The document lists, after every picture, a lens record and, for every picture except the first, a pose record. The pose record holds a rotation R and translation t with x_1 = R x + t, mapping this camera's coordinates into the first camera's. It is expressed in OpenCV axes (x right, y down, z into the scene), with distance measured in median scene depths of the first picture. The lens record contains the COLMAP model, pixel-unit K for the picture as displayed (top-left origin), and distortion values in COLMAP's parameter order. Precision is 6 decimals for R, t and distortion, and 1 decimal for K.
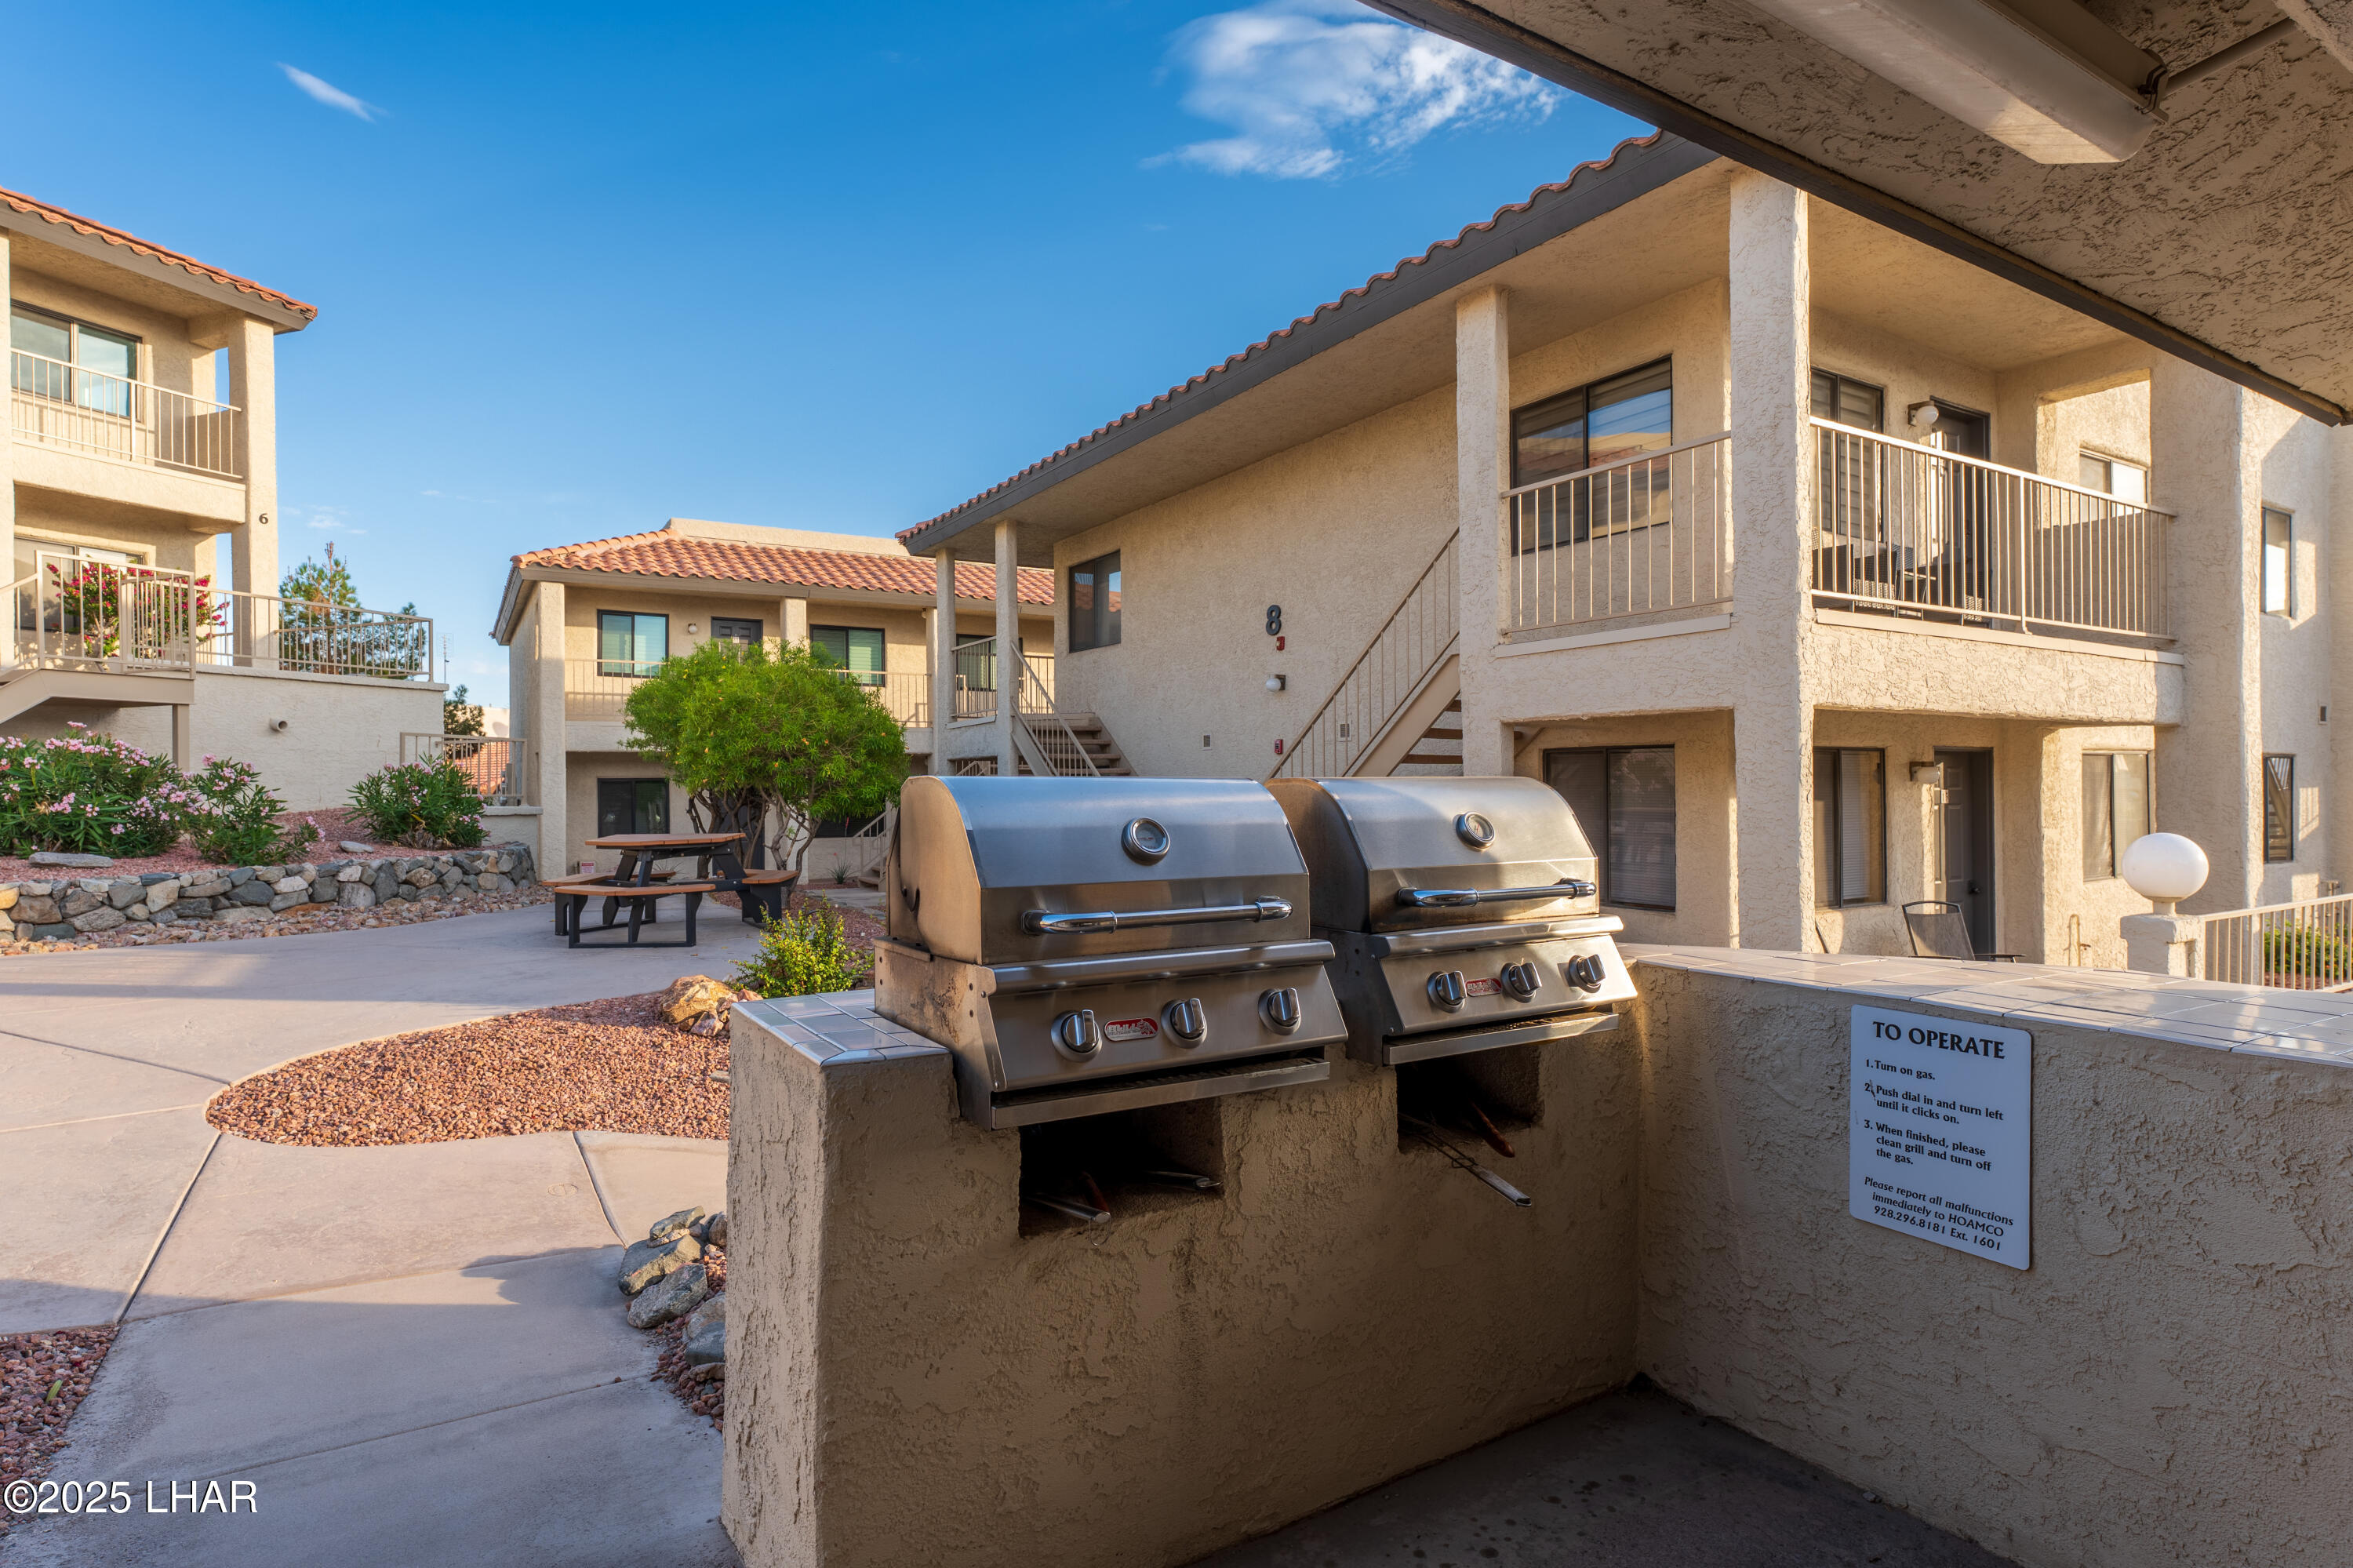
lens RADIAL K [[1229.1, 0, 1176.5], [0, 1229.1, 784.0], [0, 0, 1]] dist [-0.000885, -0.000288]
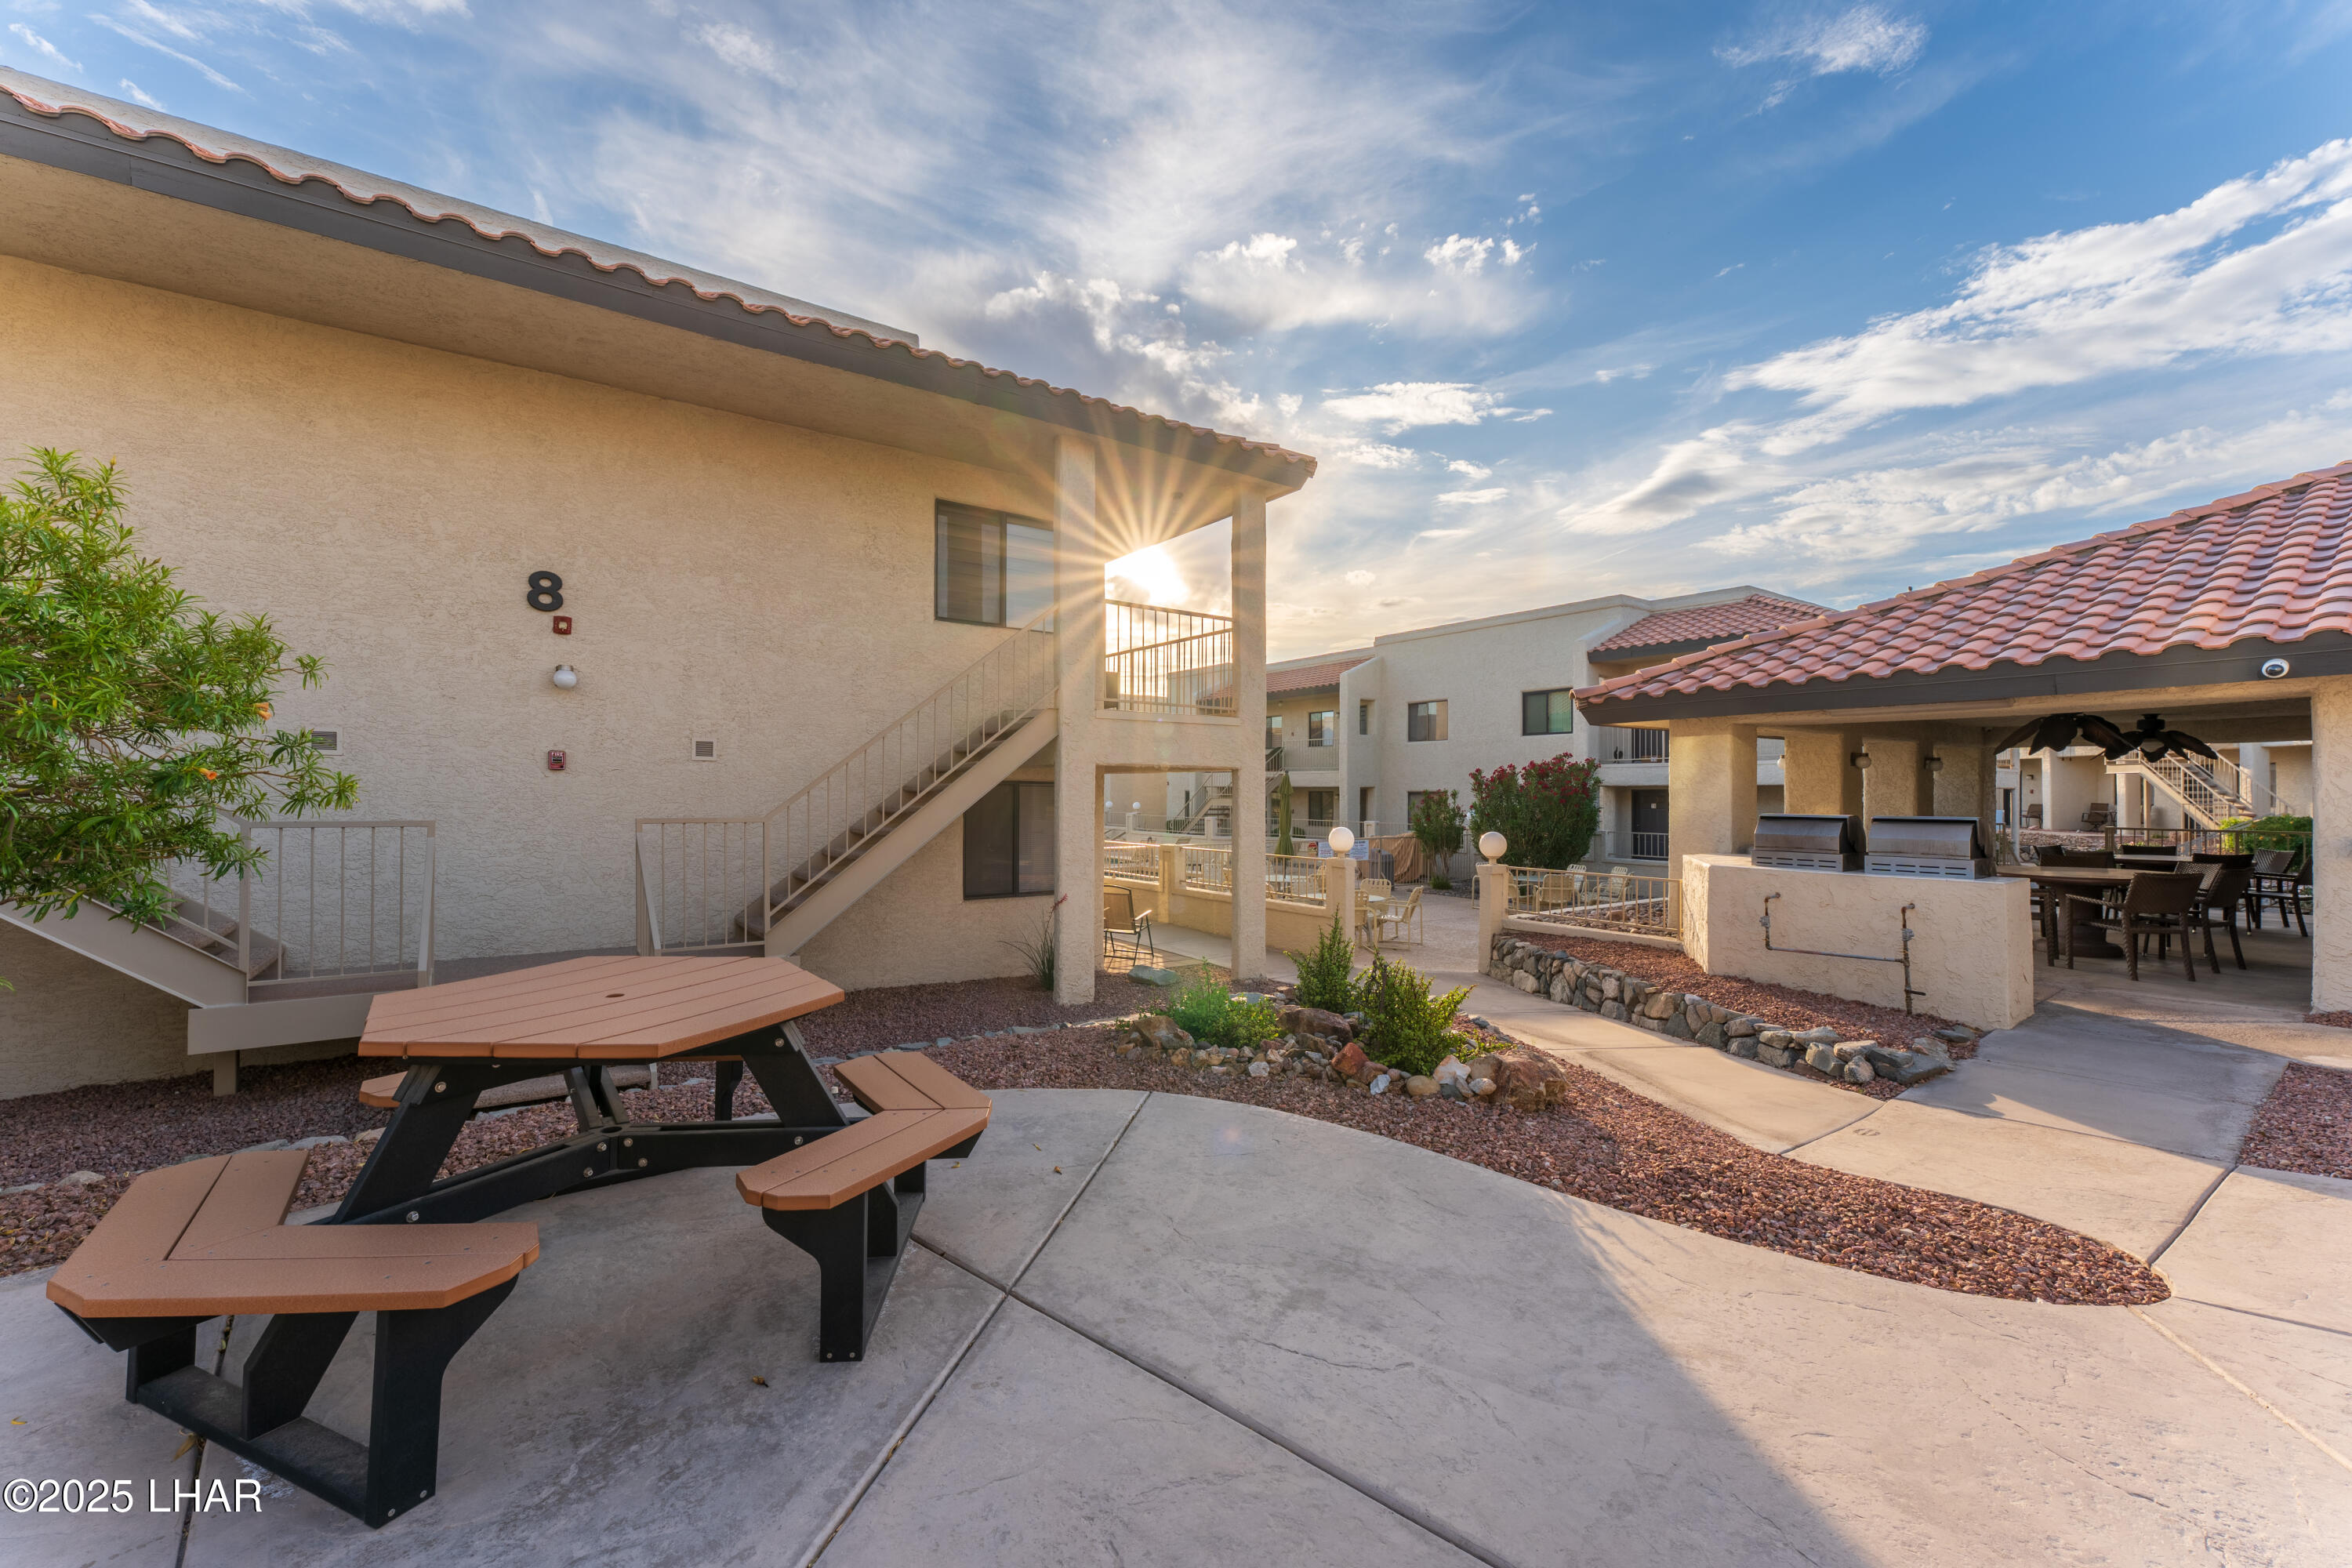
lens RADIAL K [[941.5, 0, 1176.0], [0, 941.5, 784.0], [0, 0, 1]] dist [0.002326, 0.000216]
pose [[-0.084366, 0.010300, 0.996382, -0.530485], [-0.005650, 0.999926, -0.010815, -0.011299], [-0.996419, -0.006542, -0.084302, 0.667103]]
